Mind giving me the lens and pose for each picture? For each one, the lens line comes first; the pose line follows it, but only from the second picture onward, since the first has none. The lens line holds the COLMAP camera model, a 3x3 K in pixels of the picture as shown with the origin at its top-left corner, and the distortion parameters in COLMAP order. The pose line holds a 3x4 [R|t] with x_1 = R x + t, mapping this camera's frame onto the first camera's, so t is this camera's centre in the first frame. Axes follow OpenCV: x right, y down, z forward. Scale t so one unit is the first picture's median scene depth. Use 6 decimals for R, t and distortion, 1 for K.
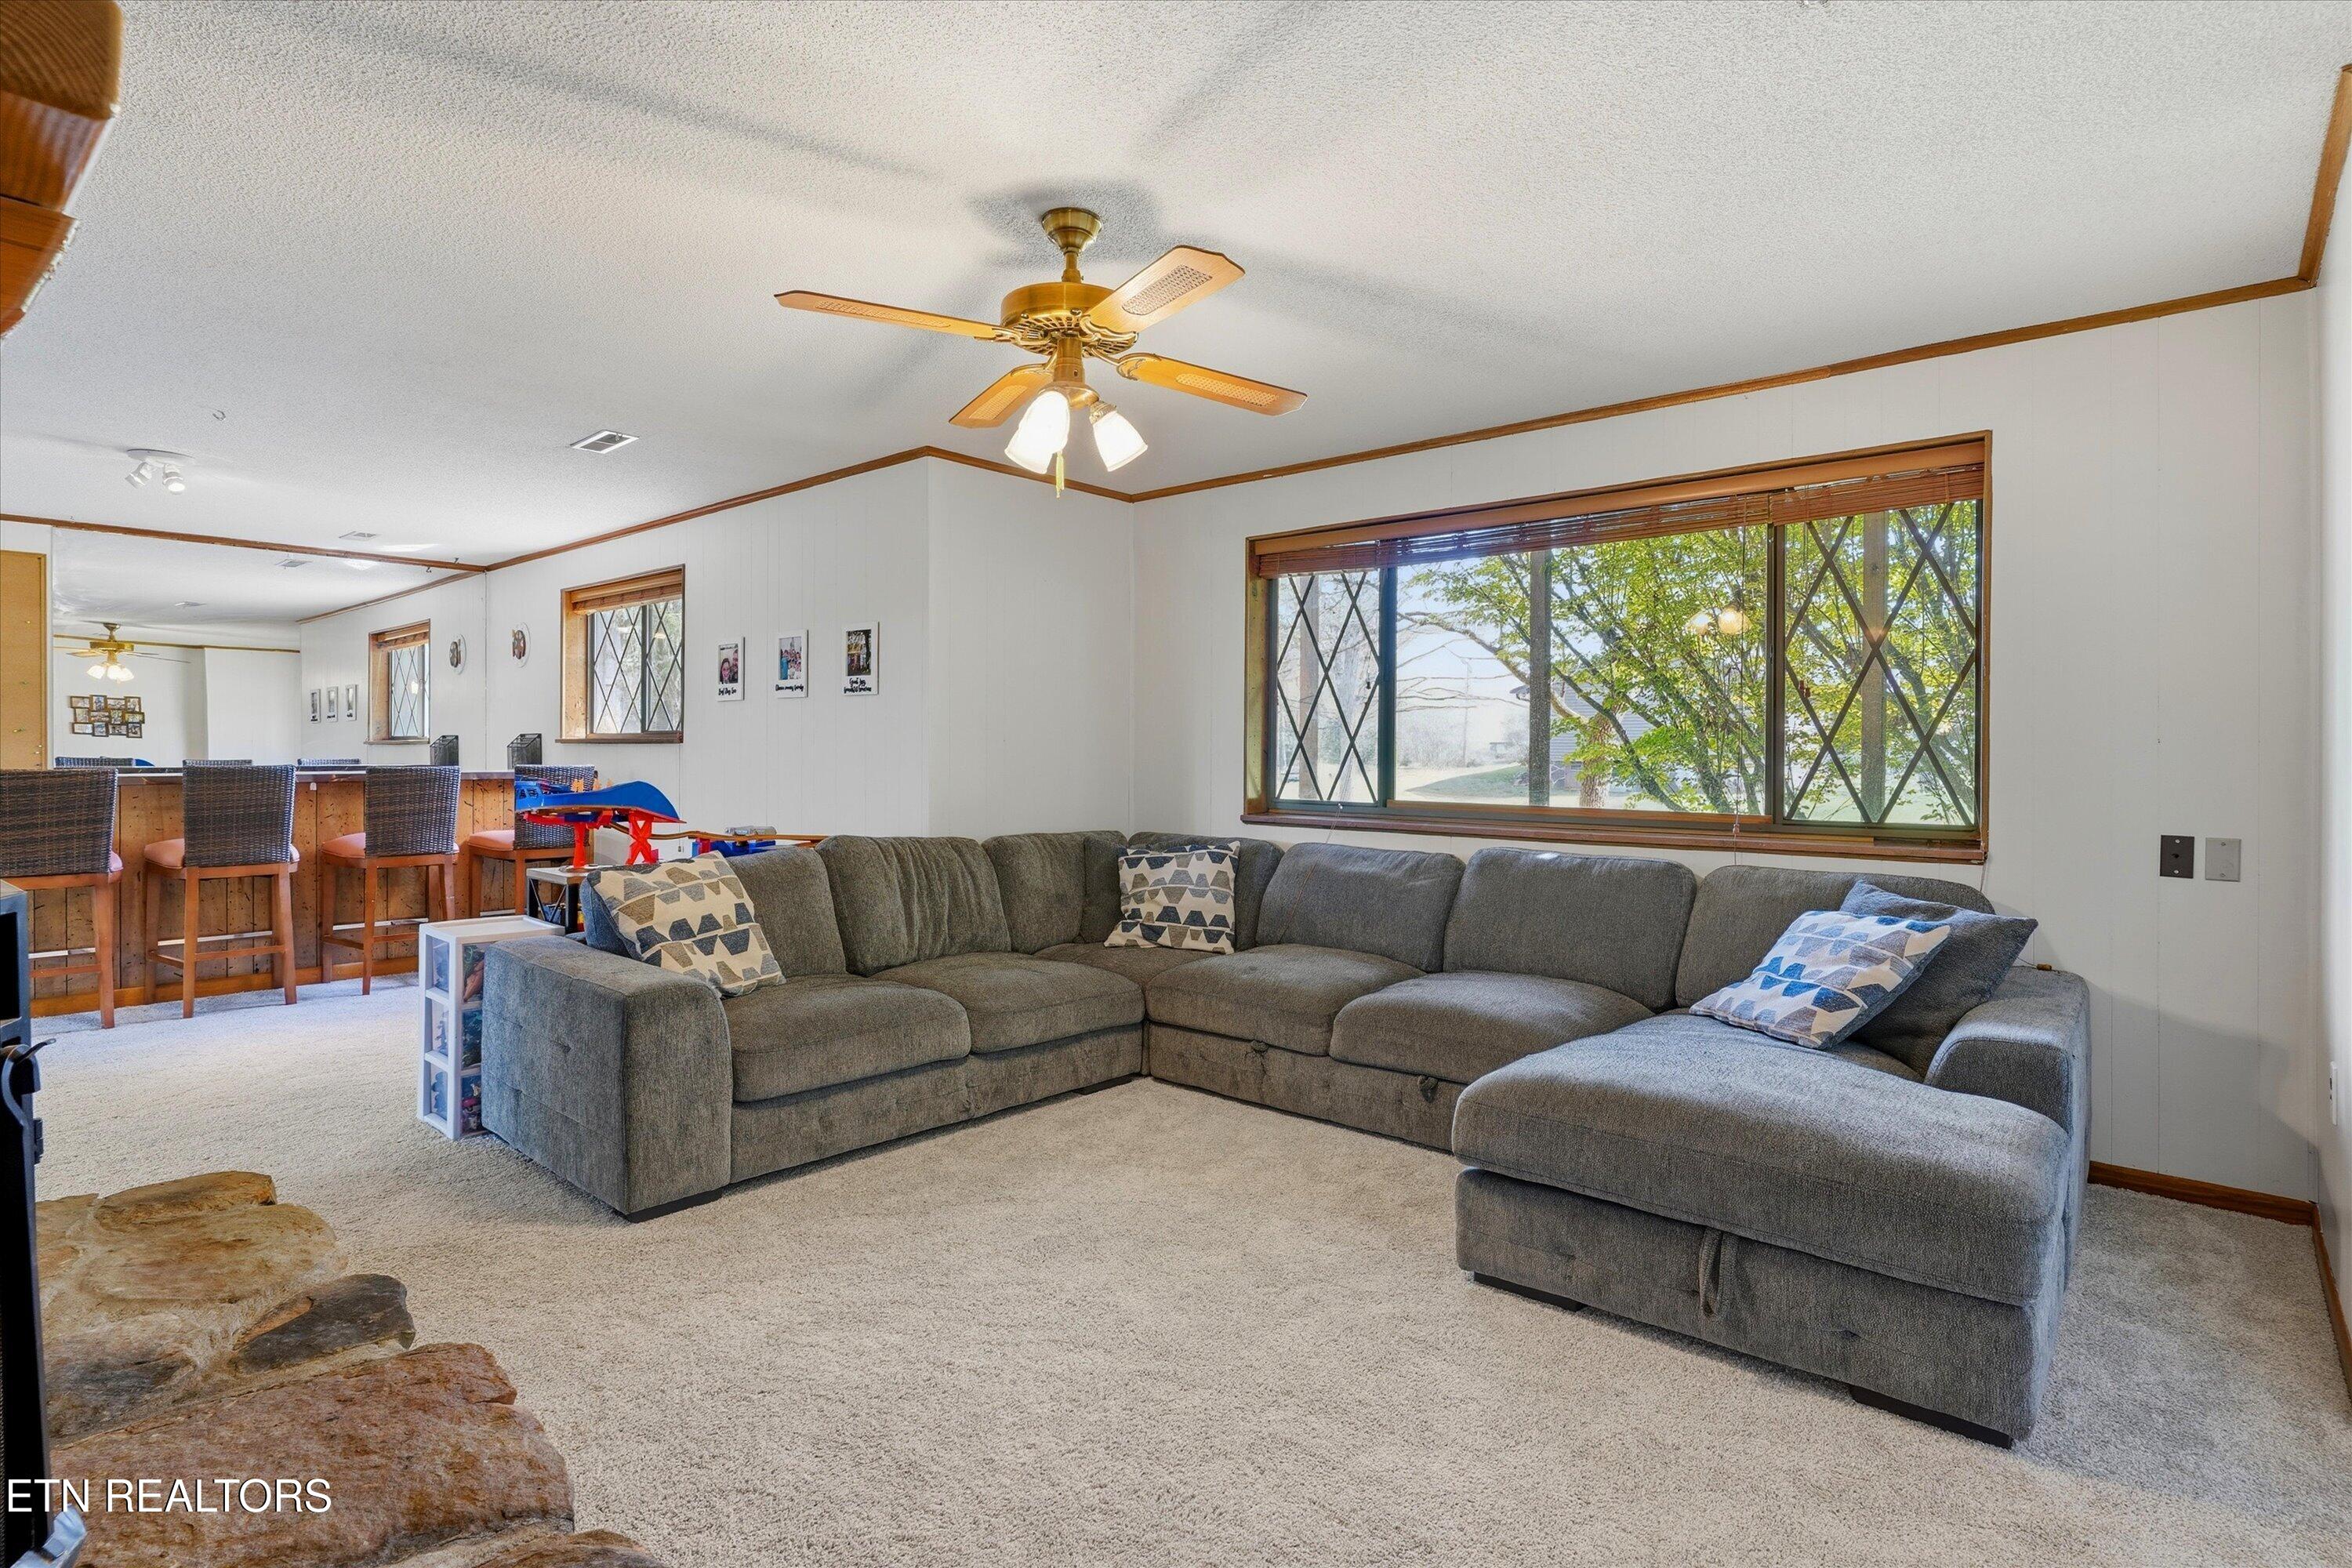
lens RADIAL K [[1155.4, 0, 1169.7], [0, 1155.4, 774.4], [0, 0, 1]] dist [-0.005959, 0.003326]
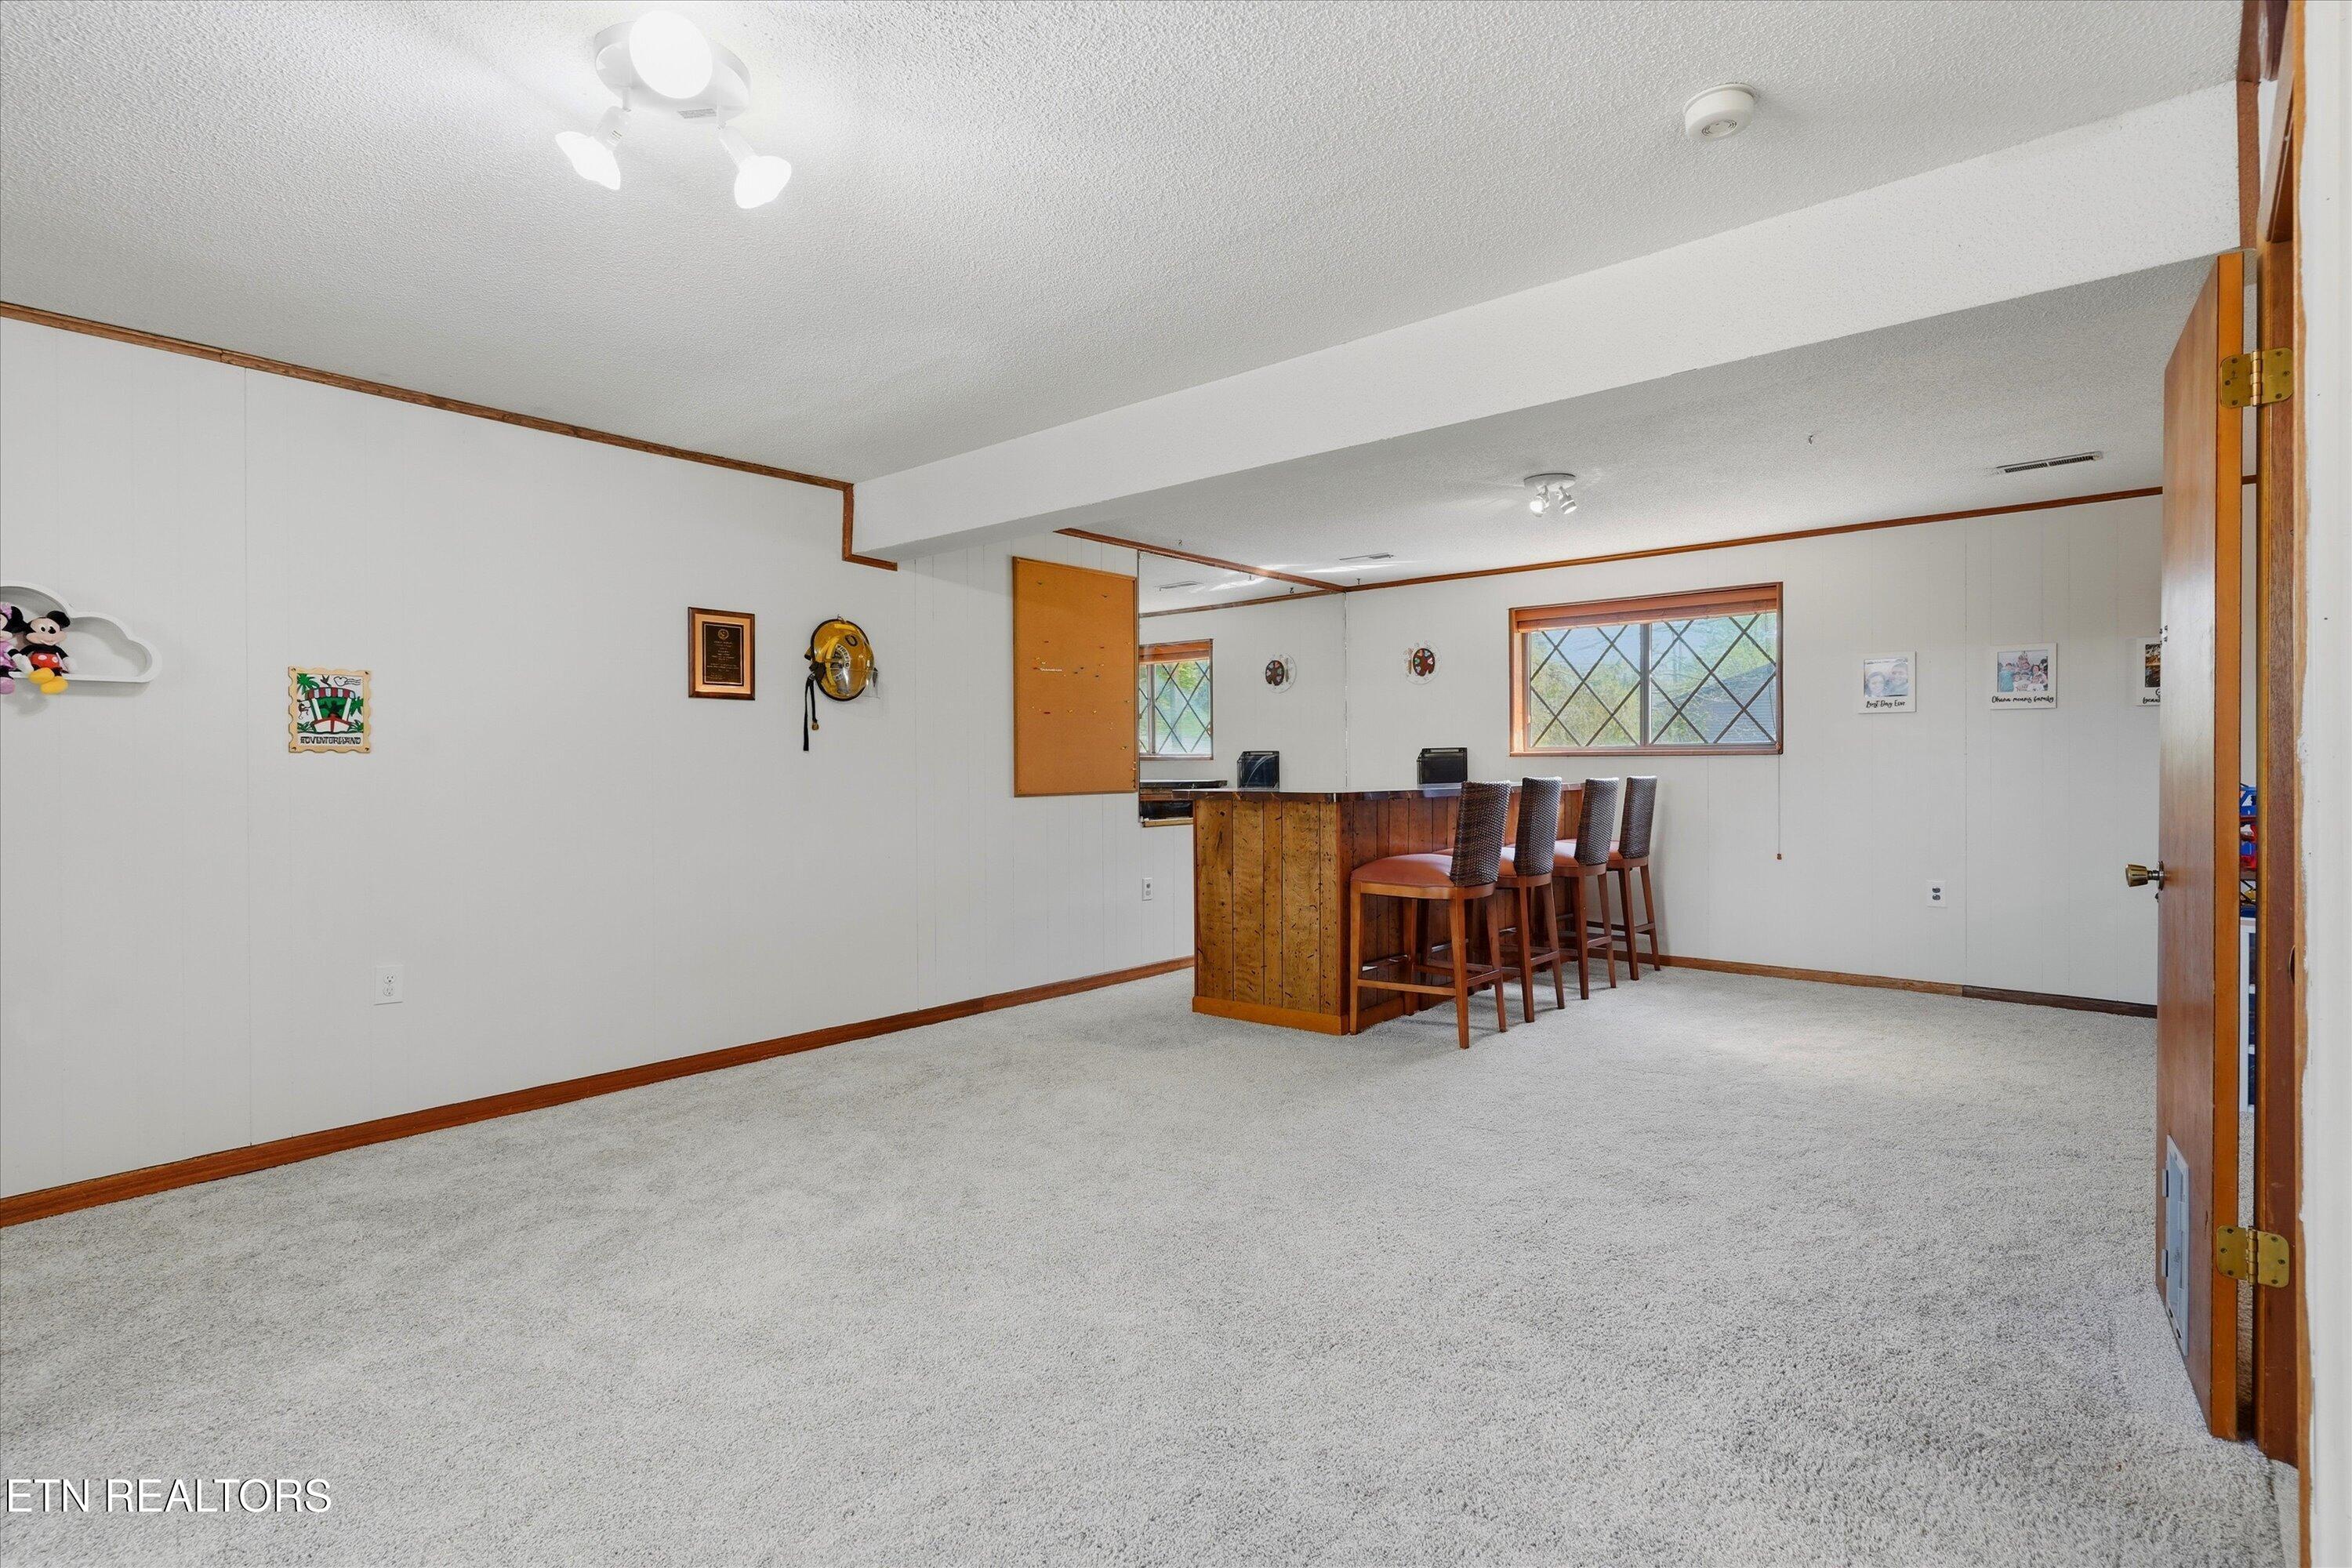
lens RADIAL K [[1155.4, 0, 1174.1], [0, 1155.4, 792.8], [0, 0, 1]] dist [-0.005959, 0.003326]
pose [[0.999841, -0.011433, -0.013657, -1.065743], [0.011546, 0.999899, 0.008233, -0.008277], [0.013562, -0.008389, 0.999873, -0.046687]]
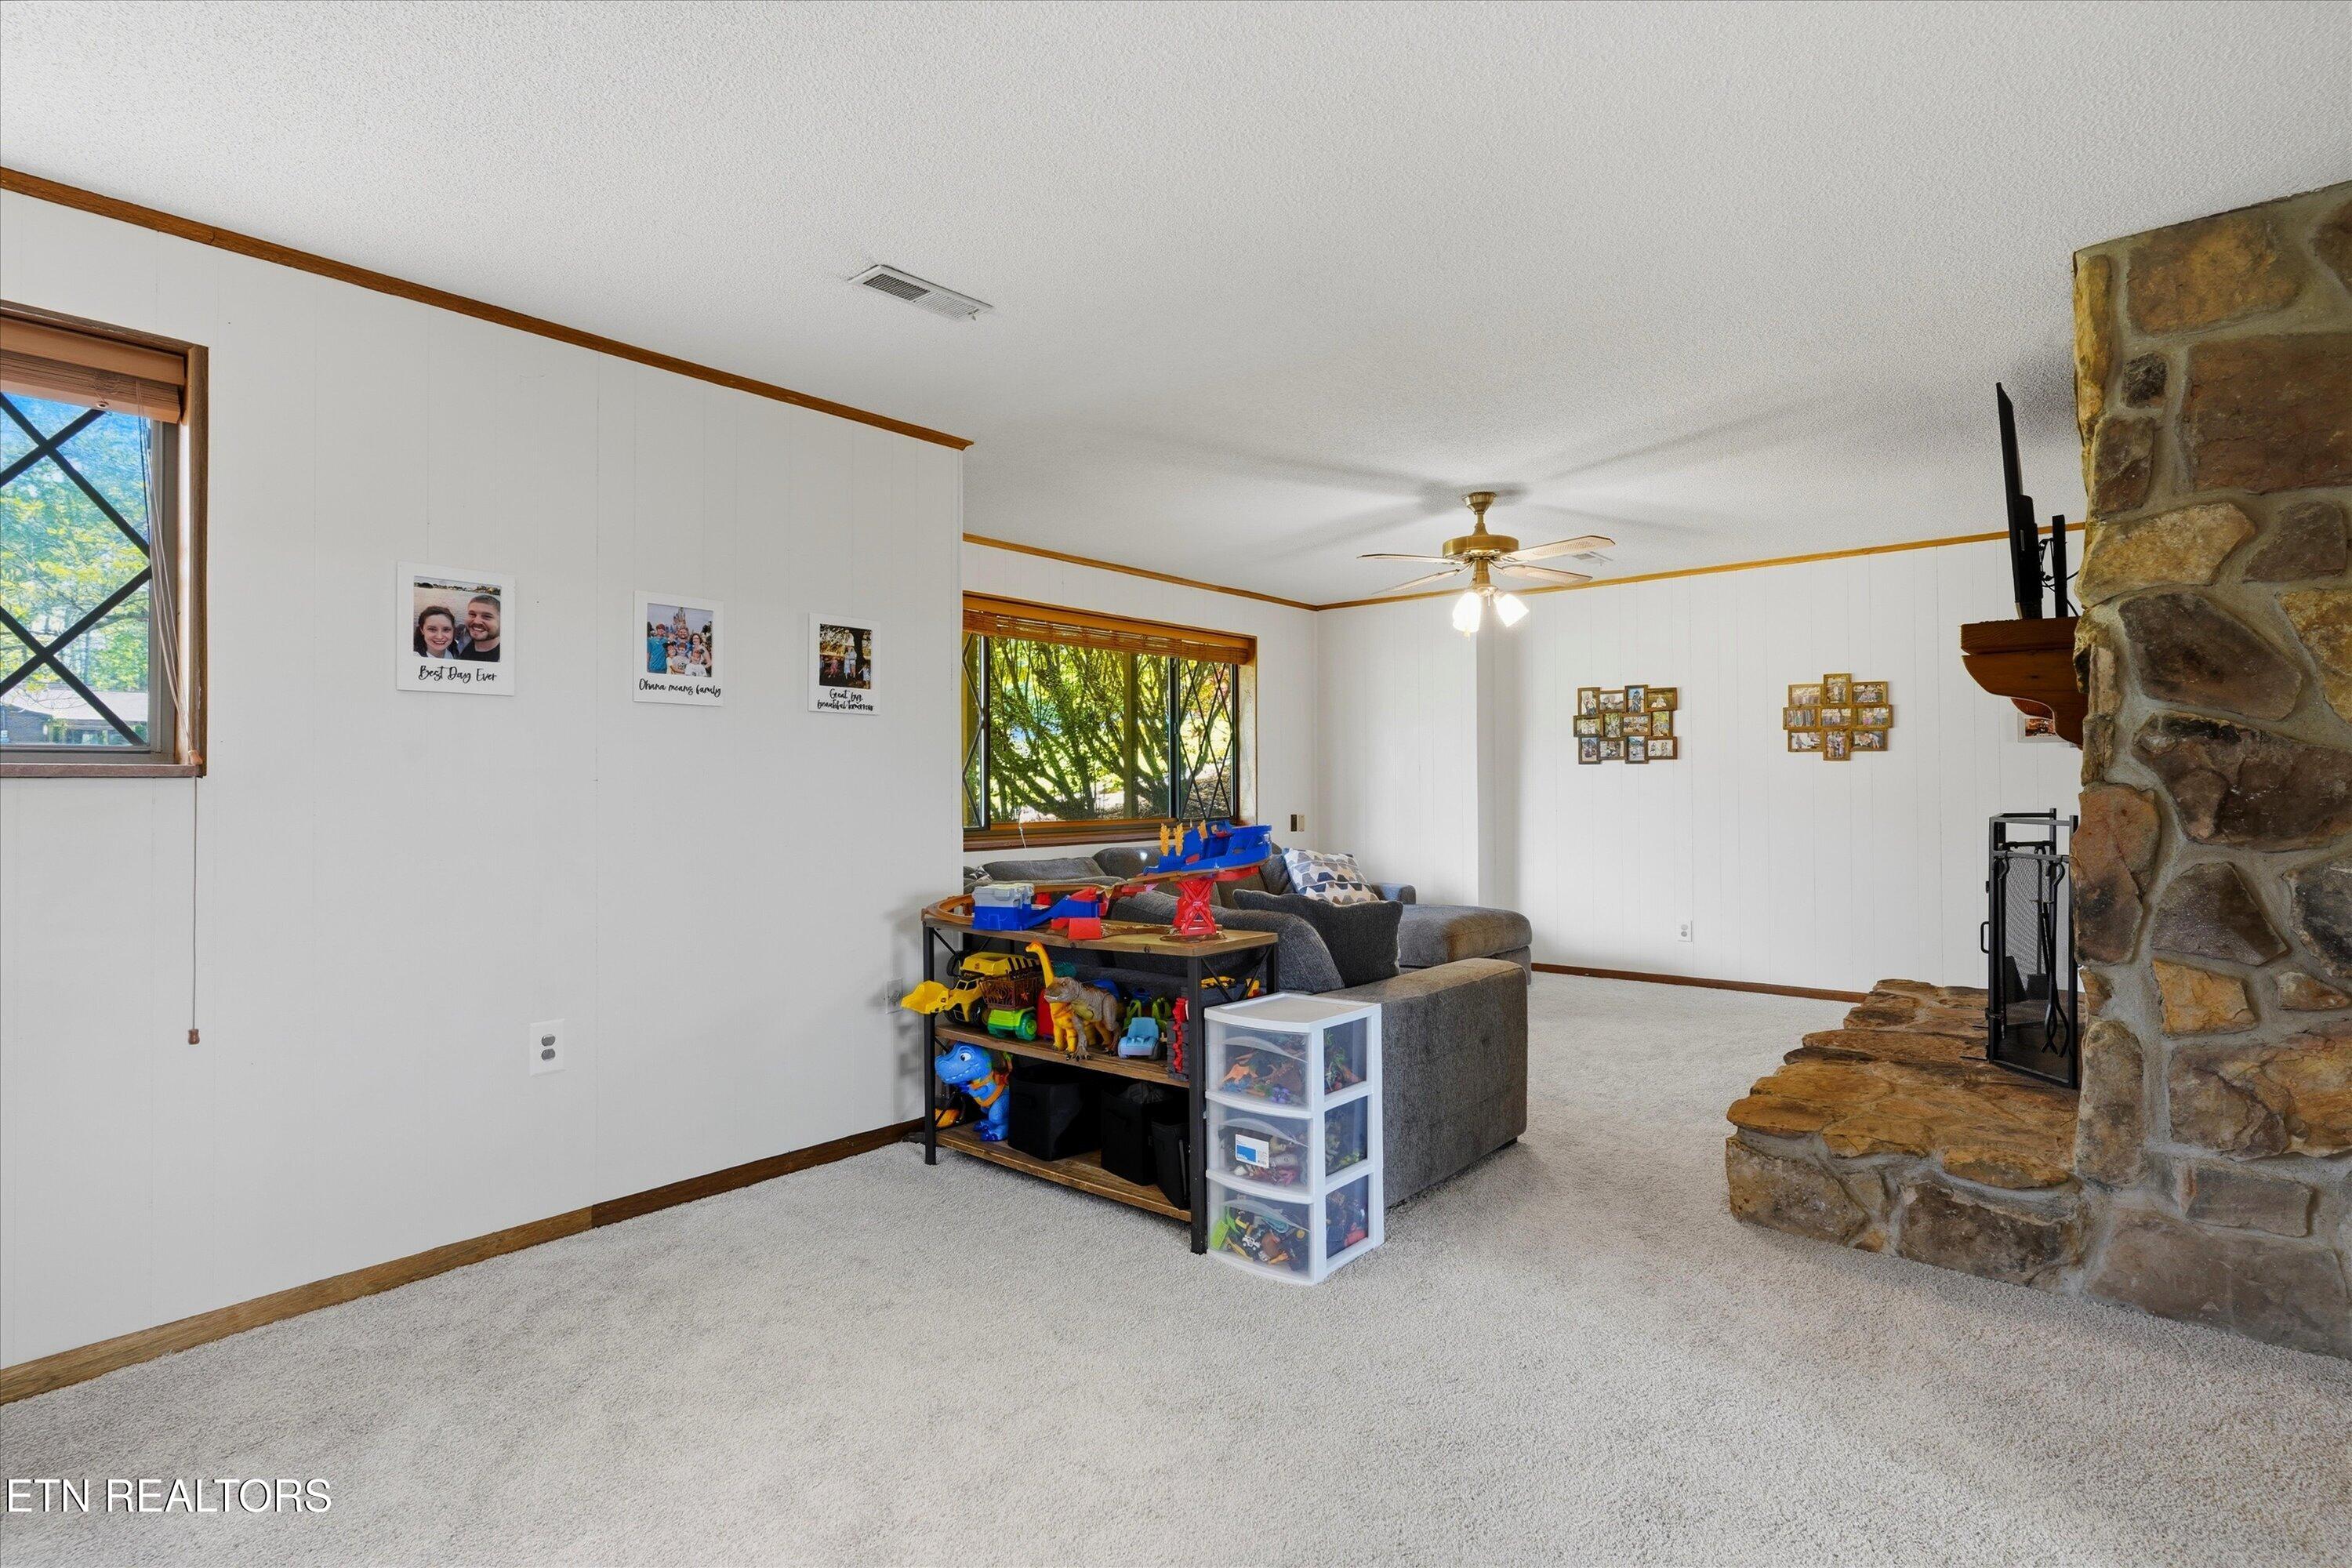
lens RADIAL K [[1155.4, 0, 1160.2], [0, 1155.4, 776.2], [0, 0, 1]] dist [-0.005959, 0.003326]
pose [[0.030462, -0.002239, 0.999533, -0.922097], [0.016061, 0.999869, 0.001750, -0.025339], [-0.999407, 0.016000, 0.030494, 0.720370]]
